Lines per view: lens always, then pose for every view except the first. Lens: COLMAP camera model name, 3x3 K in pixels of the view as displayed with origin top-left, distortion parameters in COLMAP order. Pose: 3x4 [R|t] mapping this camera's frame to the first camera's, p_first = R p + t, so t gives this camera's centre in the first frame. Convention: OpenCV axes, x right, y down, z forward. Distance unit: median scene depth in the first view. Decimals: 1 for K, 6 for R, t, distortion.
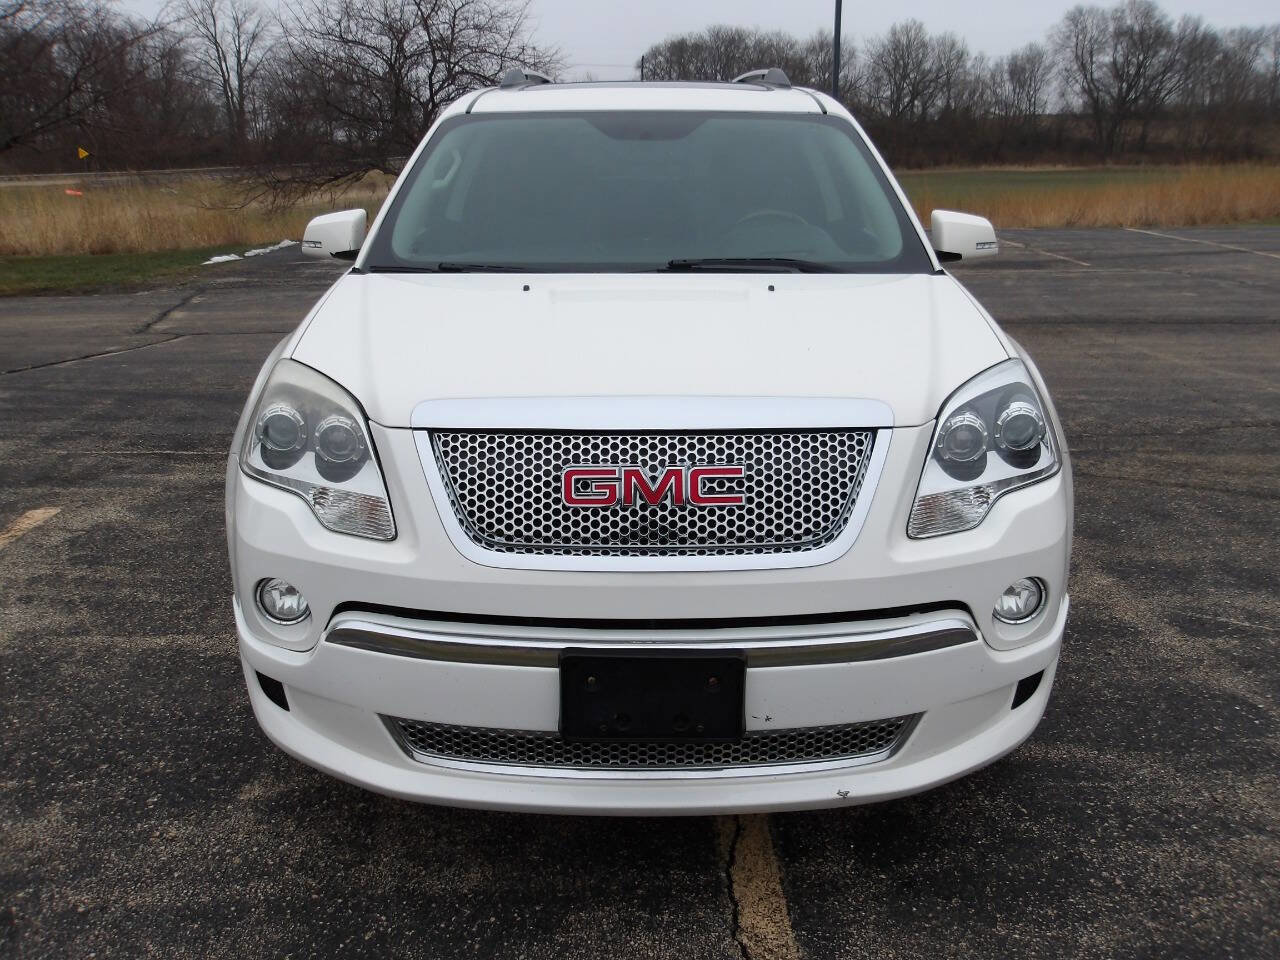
lens RADIAL K [[1068.7, 0, 639.0], [0, 1068.7, 477.1], [0, 0, 1]] dist [0.002961, 0.005940]
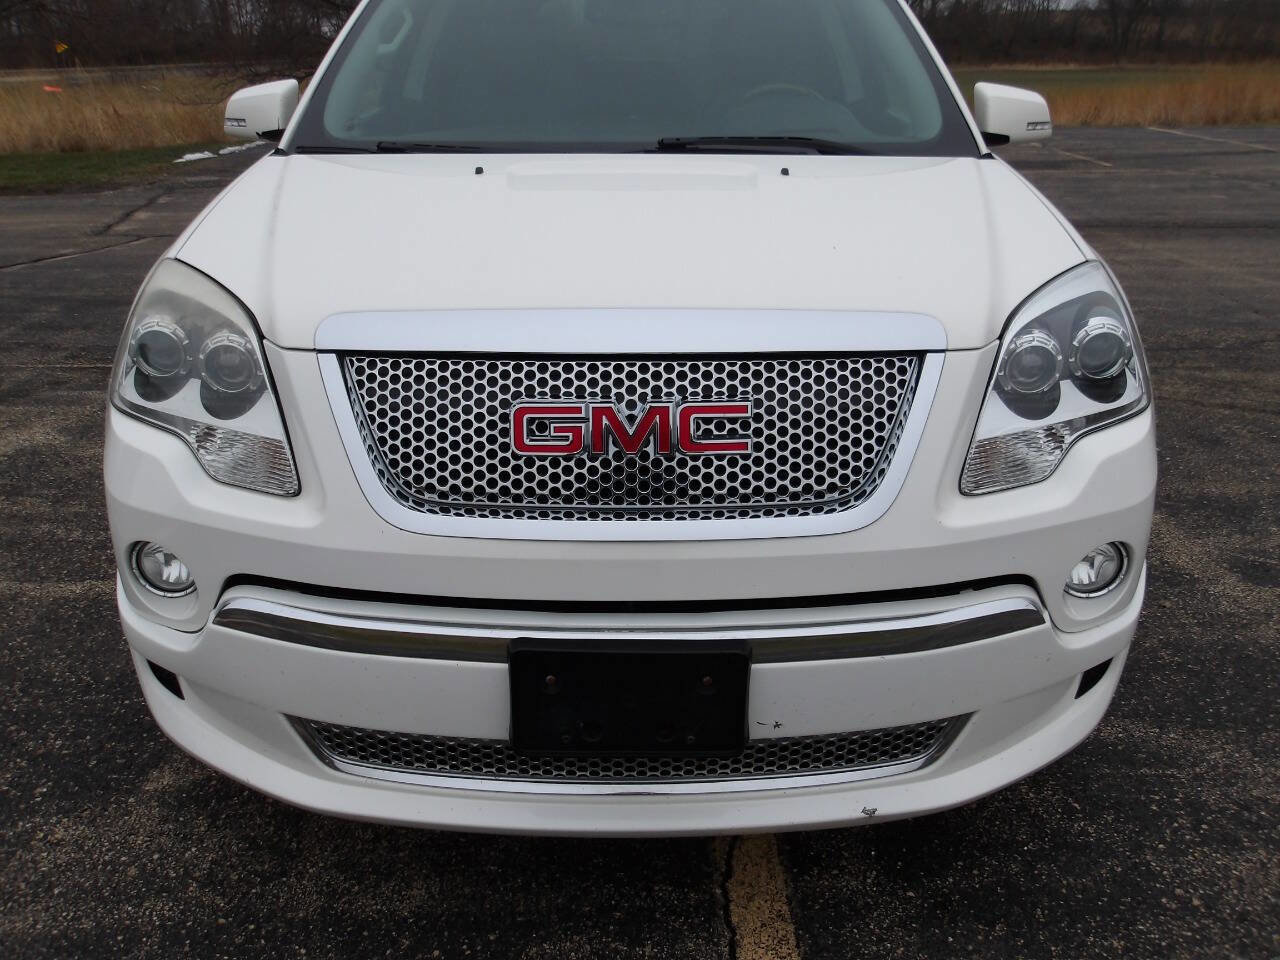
lens RADIAL K [[1068.7, 0, 639.0], [0, 1068.7, 477.1], [0, 0, 1]] dist [0.002961, 0.005940]
pose [[0.999996, 0.002401, 0.001717, 0.014893], [-0.002539, 0.996365, 0.085145, -0.018165], [-0.001506, -0.085149, 0.996367, 0.199583]]
